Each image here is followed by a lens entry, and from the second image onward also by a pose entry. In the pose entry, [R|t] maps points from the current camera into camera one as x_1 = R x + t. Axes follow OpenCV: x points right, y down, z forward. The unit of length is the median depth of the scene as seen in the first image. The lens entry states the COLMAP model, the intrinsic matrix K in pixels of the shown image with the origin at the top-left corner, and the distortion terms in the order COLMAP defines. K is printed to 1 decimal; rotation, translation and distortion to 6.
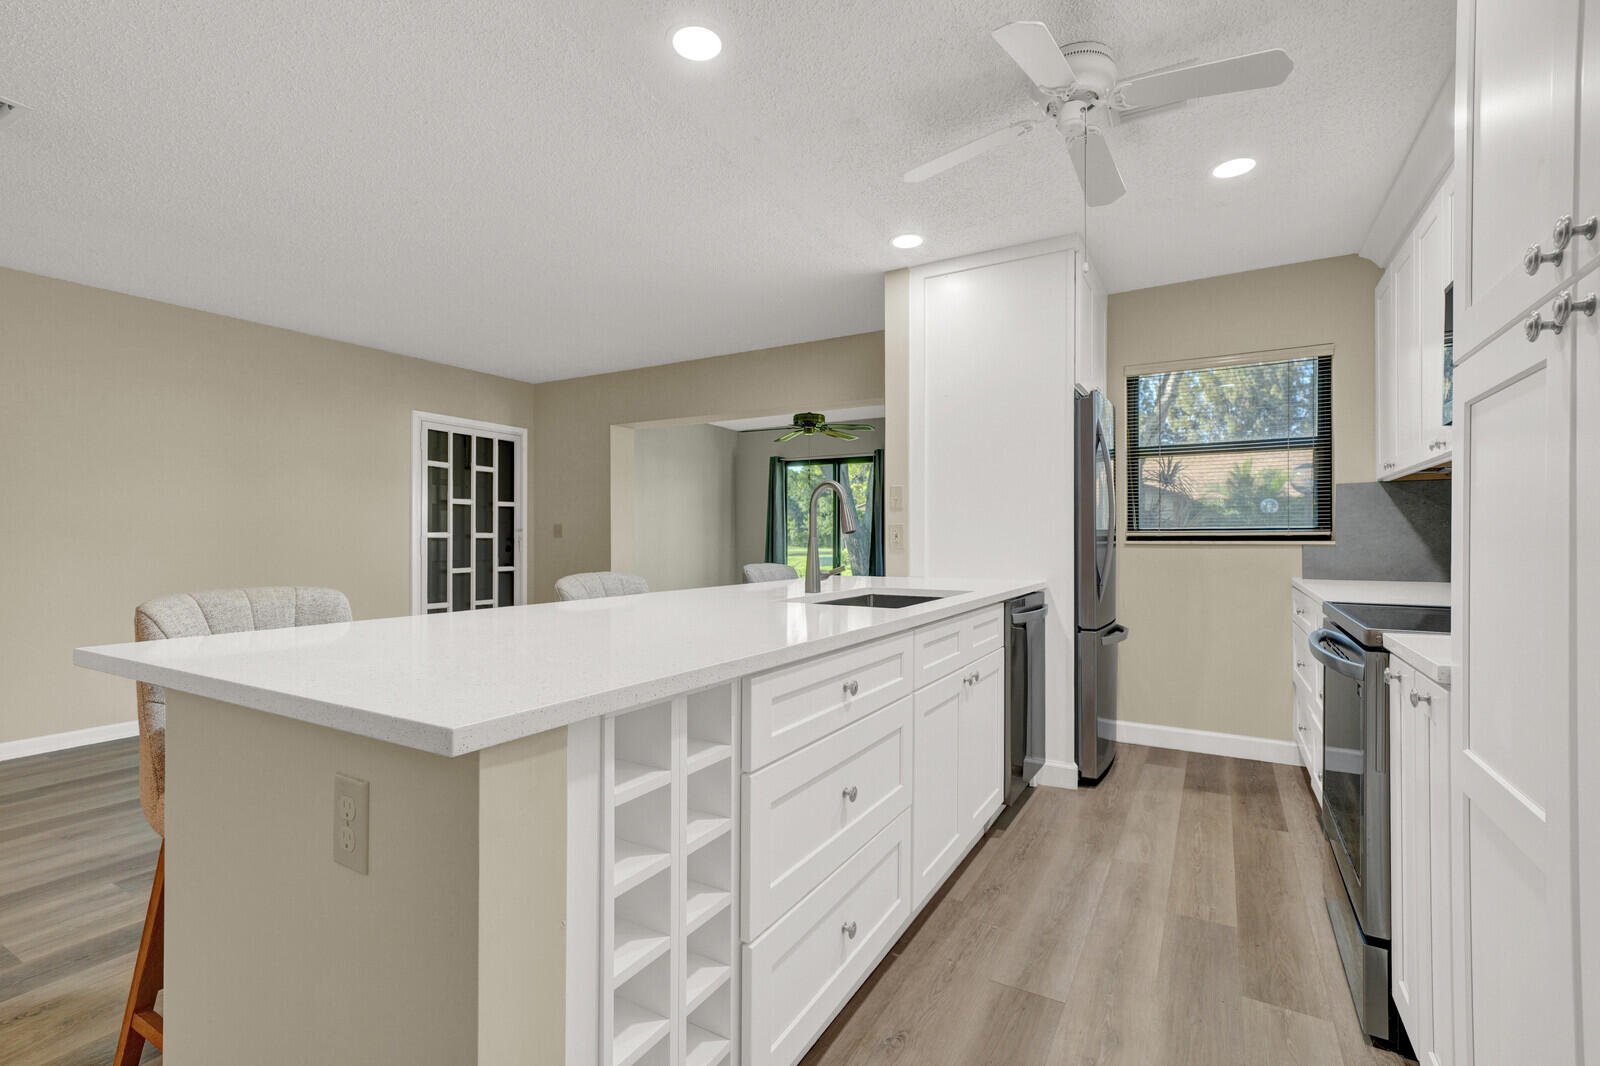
lens RADIAL K [[720.9, 0, 787.6], [0, 720.9, 536.5], [0, 0, 1]] dist [-0.003966, -0.000552]
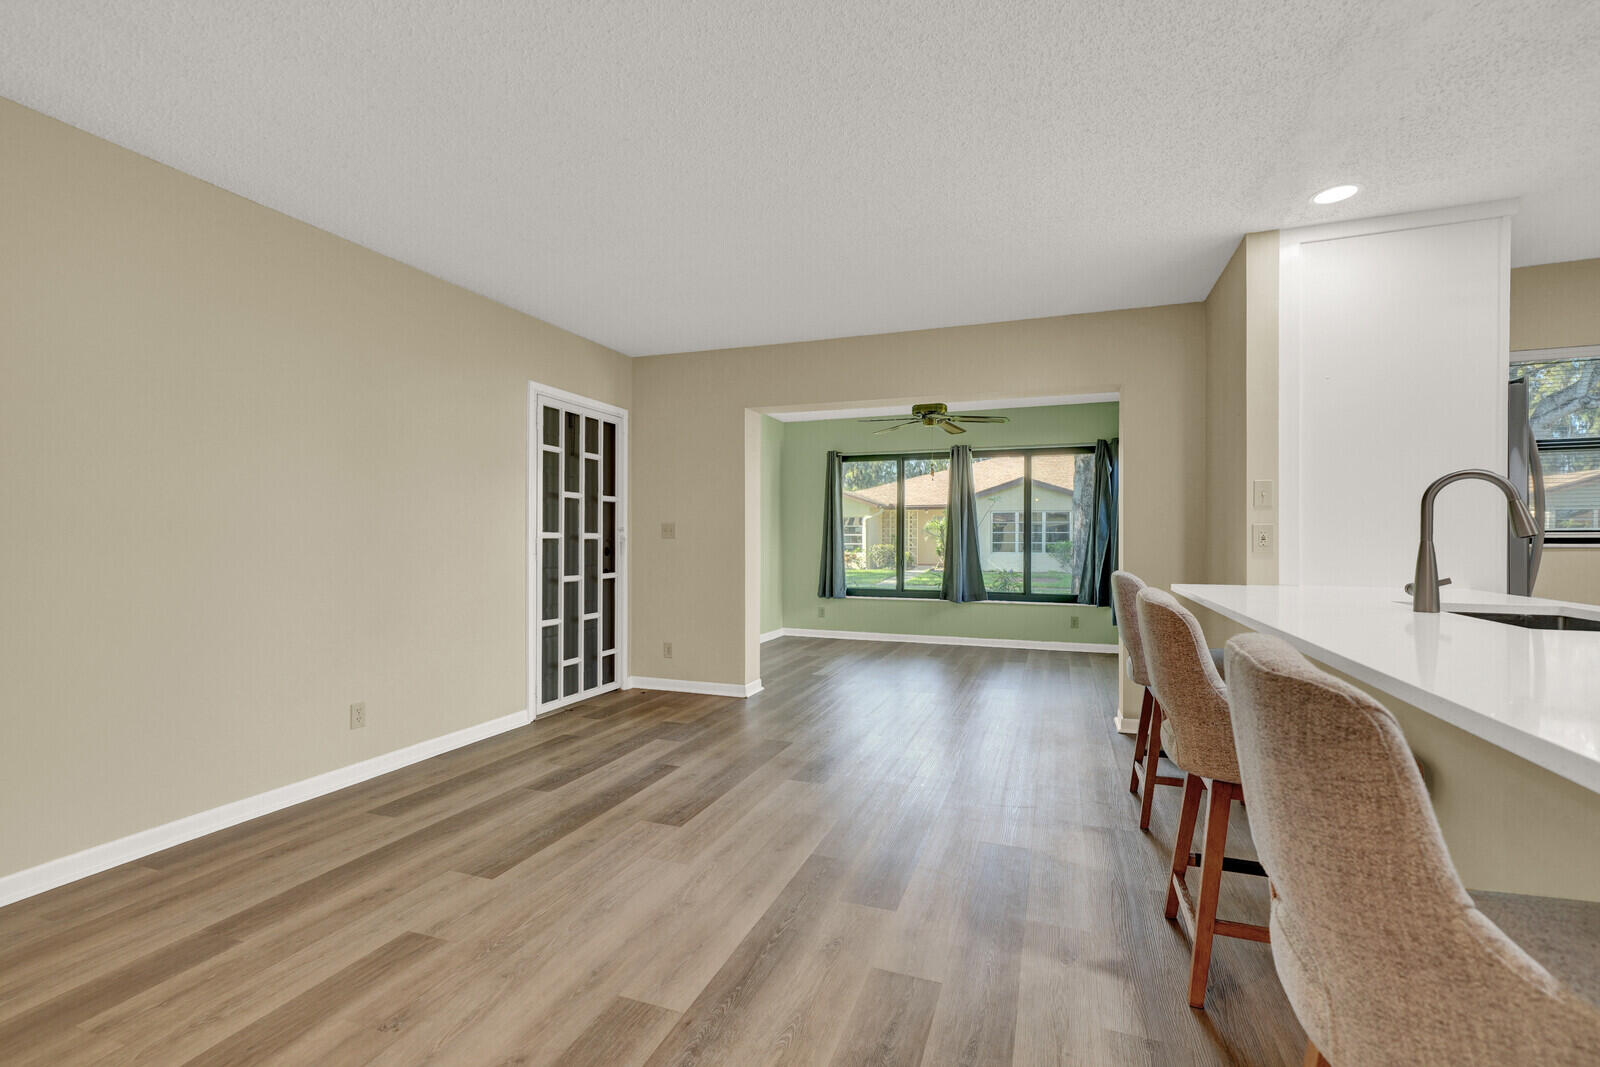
lens RADIAL K [[716.0, 0, 782.8], [0, 716.0, 540.5], [0, 0, 1]] dist [0.004753, 0.000918]
pose [[0.985032, 0.000010, 0.172369, -0.548134], [-0.001063, 0.999981, 0.006017, -0.002647], [-0.172365, -0.006110, 0.985014, 0.235492]]
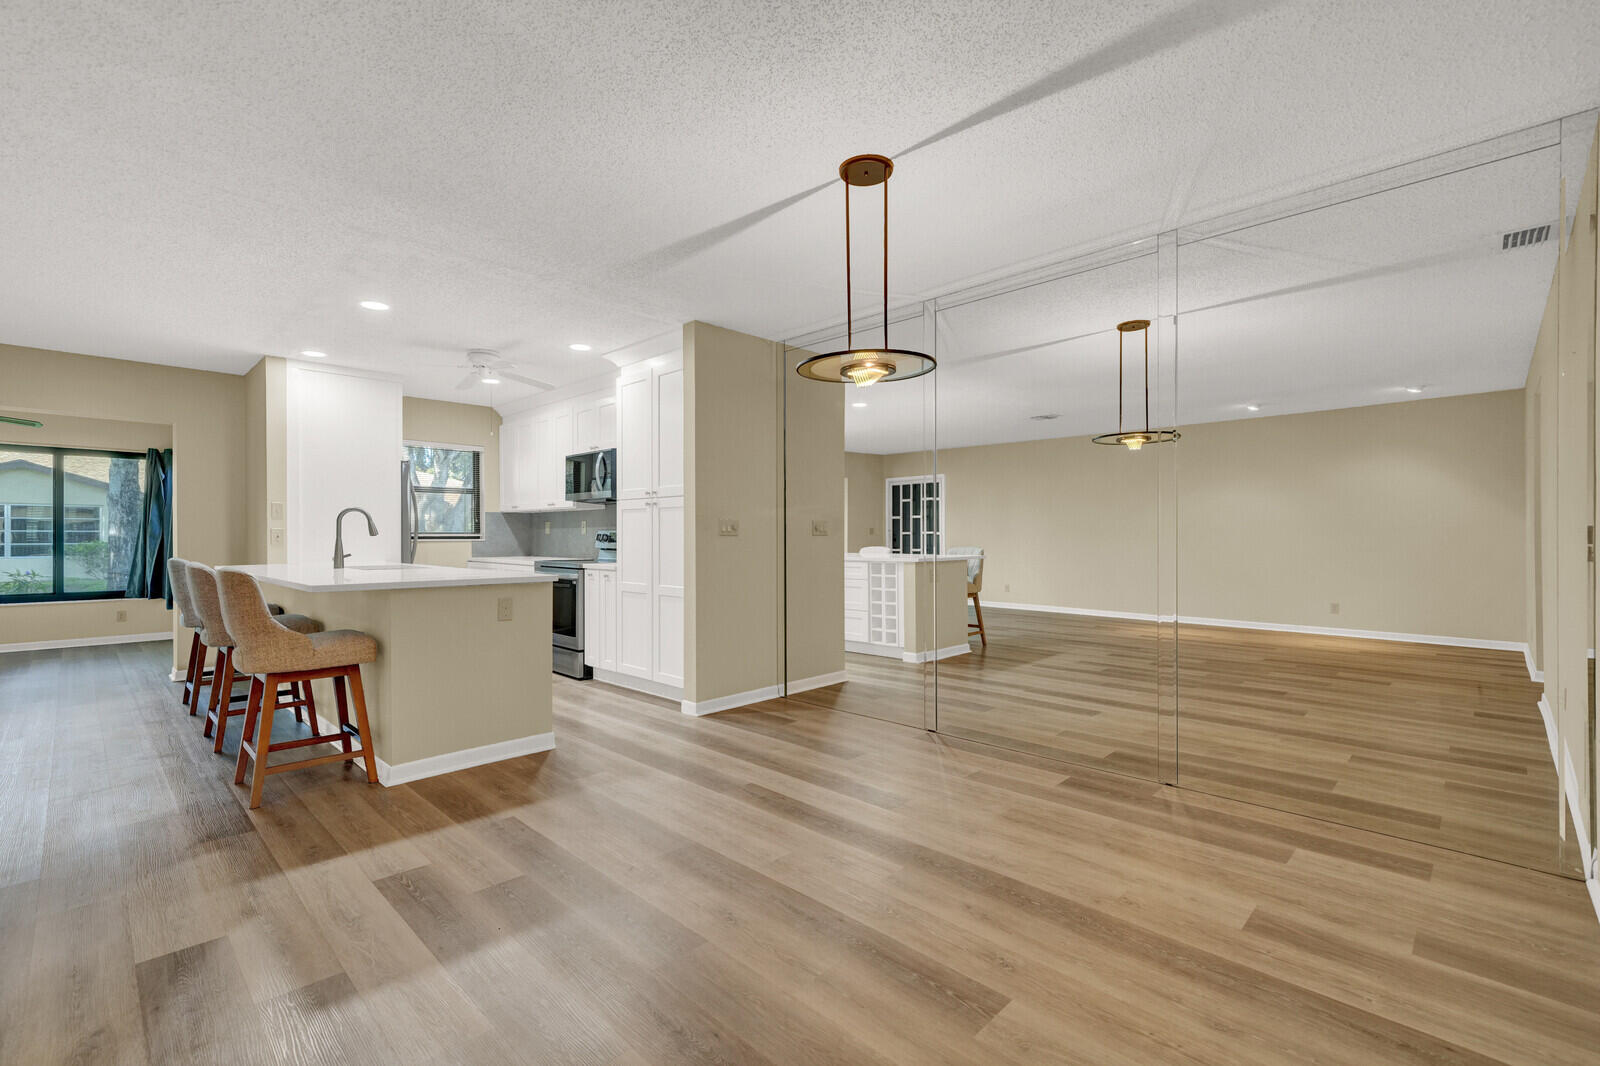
lens RADIAL K [[709.7, 0, 813.7], [0, 709.7, 538.5], [0, 0, 1]] dist [0.009224, -0.000847]
pose [[0.224803, -0.001797, 0.974403, -0.986168], [-0.001888, 0.999996, 0.002280, -0.002300], [-0.974402, -0.002352, 0.224799, -0.384806]]
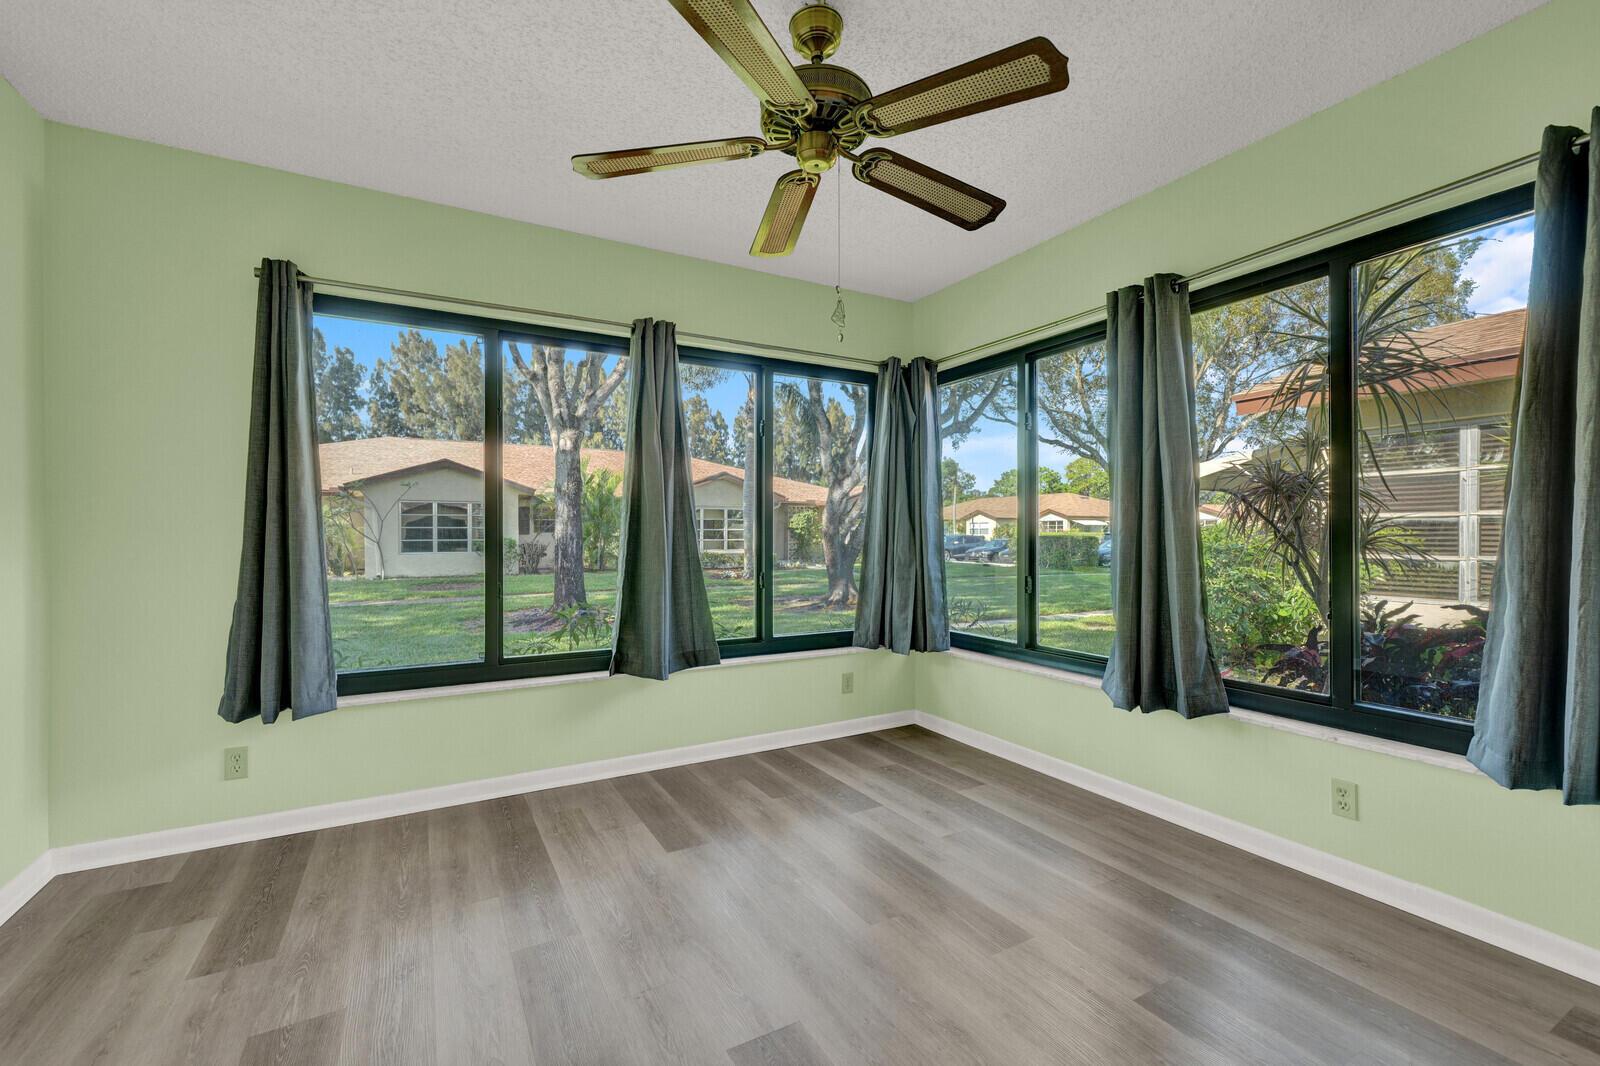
lens RADIAL K [[682.9, 0, 805.1], [0, 682.9, 526.3], [0, 0, 1]] dist [-0.006089, -0.000067]
pose [[0.489736, 0.013376, 0.871768, -0.365095], [-0.005104, 0.999909, -0.012475, 0.009706], [-0.871856, 0.001660, 0.489760, 1.539849]]
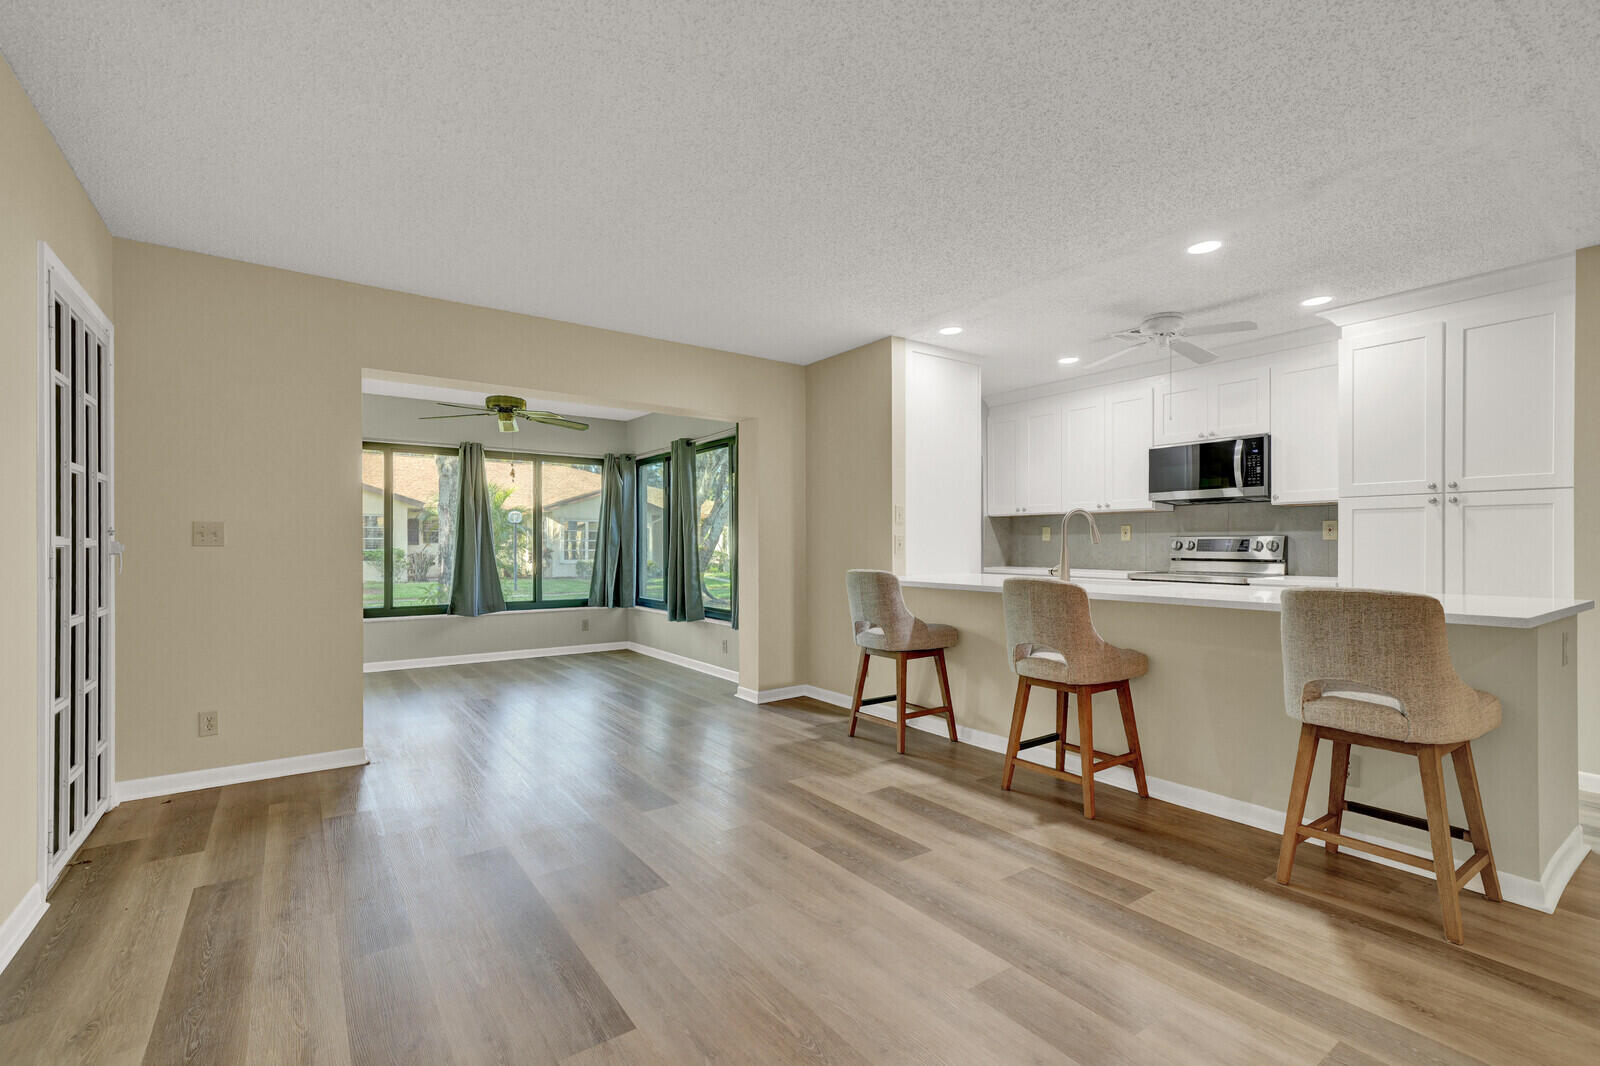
lens RADIAL K [[716.0, 0, 805.7], [0, 716.0, 546.7], [0, 0, 1]] dist [0.004753, 0.000918]
pose [[0.394682, -0.004428, 0.918807, -1.052297], [-0.000908, 0.999986, 0.005209, -0.003295], [-0.918817, -0.002890, 0.394672, 0.620909]]
